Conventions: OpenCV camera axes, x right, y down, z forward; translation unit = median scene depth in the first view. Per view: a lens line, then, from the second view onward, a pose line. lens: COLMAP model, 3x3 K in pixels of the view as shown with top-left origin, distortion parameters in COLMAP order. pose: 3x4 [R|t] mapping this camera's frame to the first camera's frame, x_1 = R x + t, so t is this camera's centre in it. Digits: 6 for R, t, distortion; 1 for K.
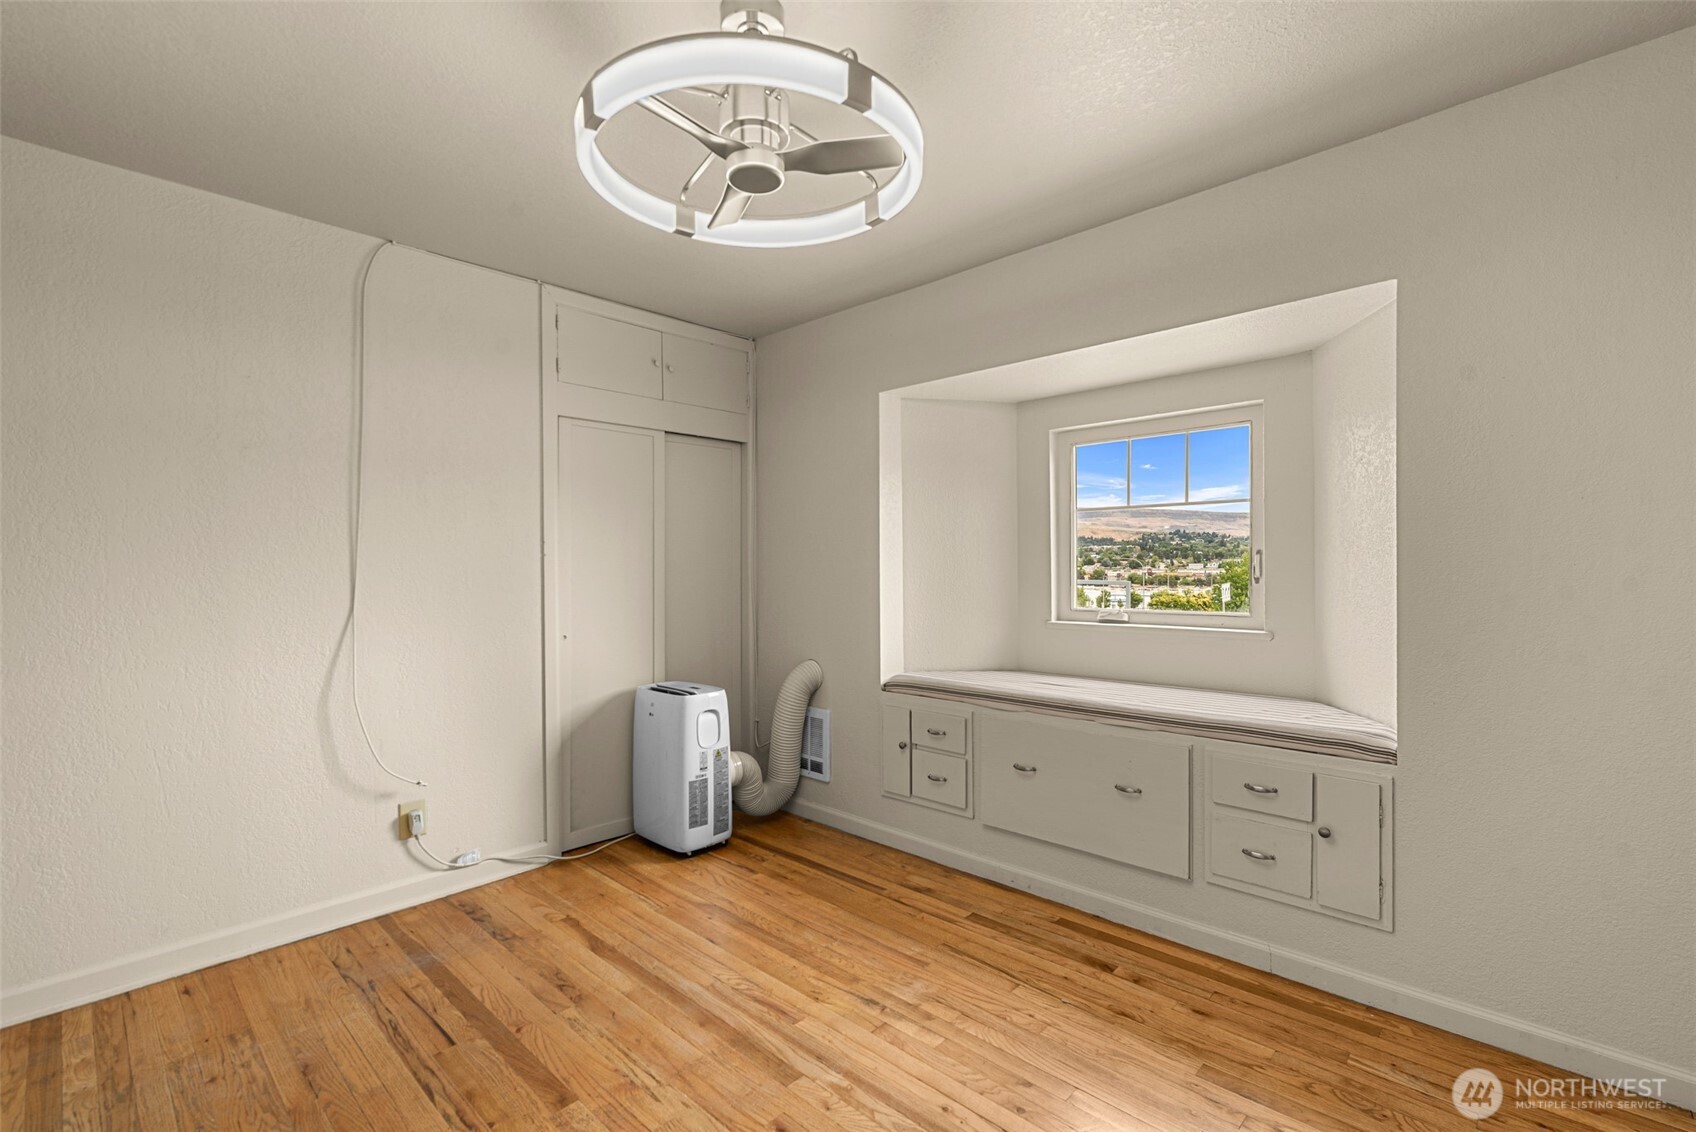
lens RADIAL K [[750.4, 0, 852.7], [0, 750.4, 572.4], [0, 0, 1]] dist [0.001964, -0.000115]
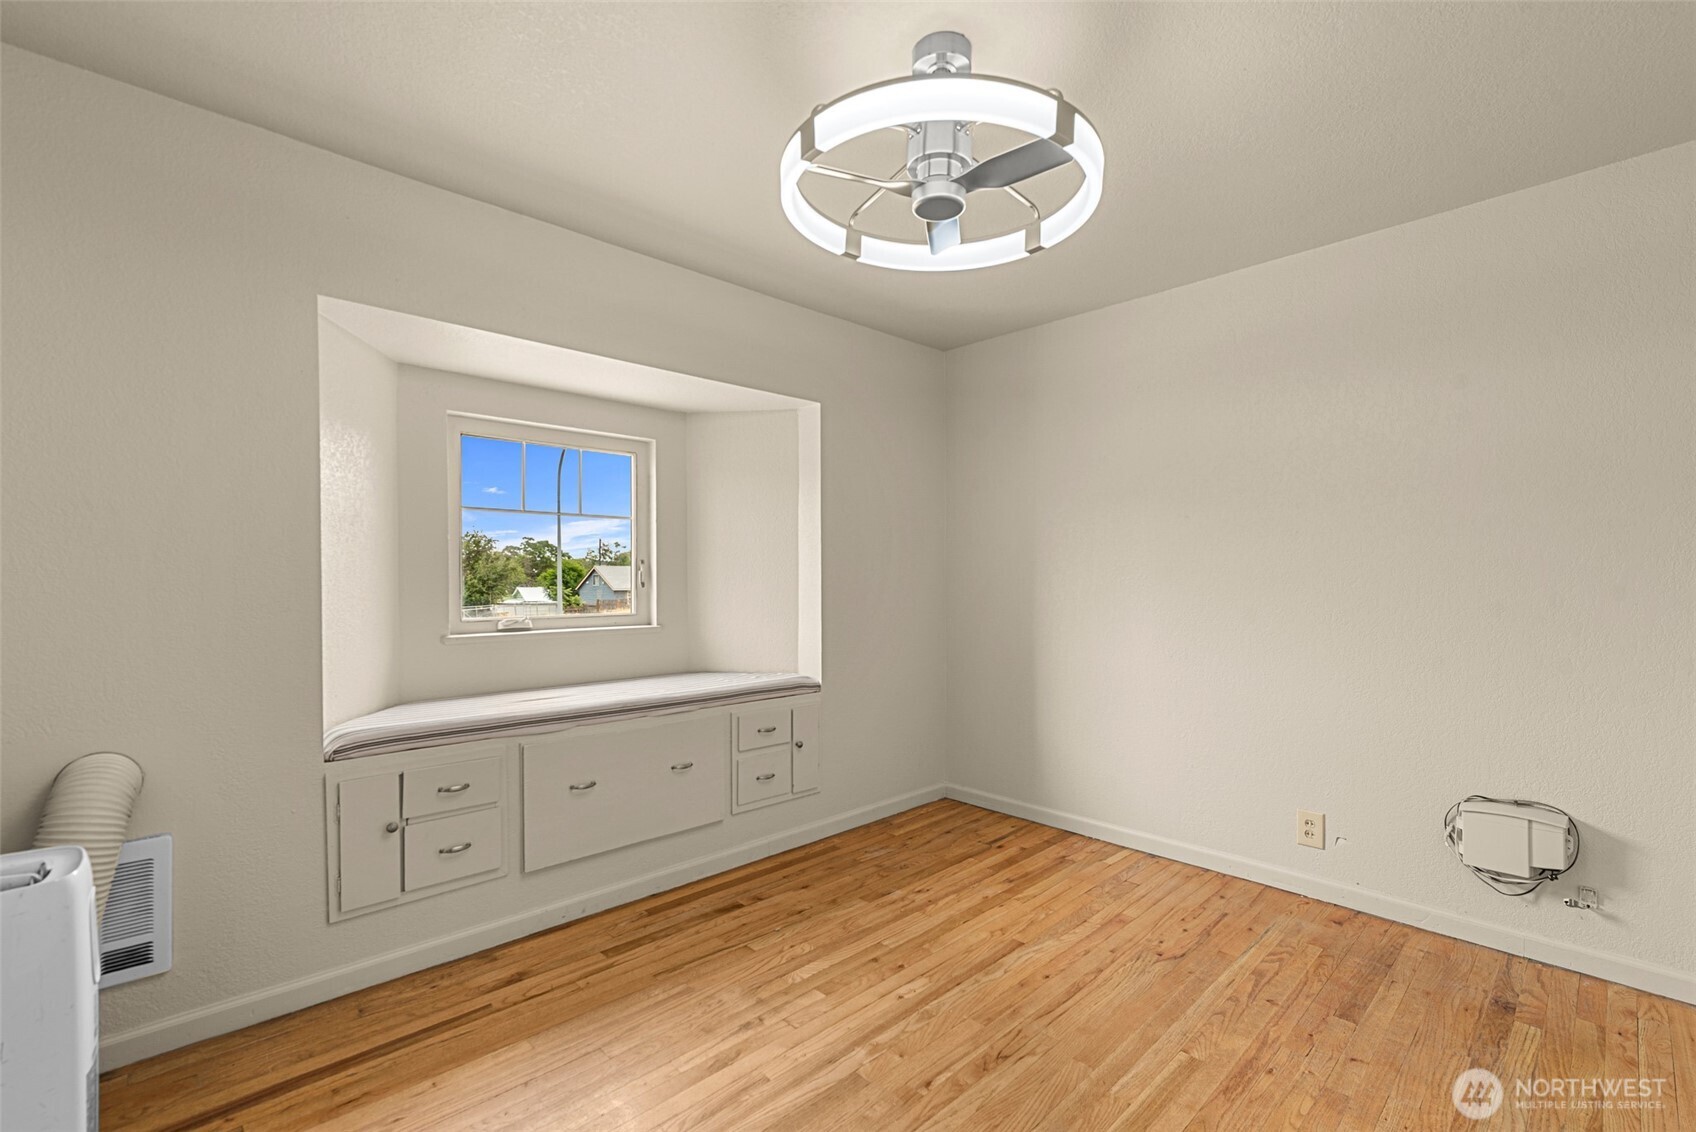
lens RADIAL K [[763.8, 0, 846.0], [0, 763.8, 591.2], [0, 0, 1]] dist [-0.000916, 0.000048]
pose [[0.033960, -0.014160, 0.999323, -0.709388], [0.003962, 0.999894, 0.014033, 0.004756], [-0.999415, 0.003483, 0.034013, 0.636638]]
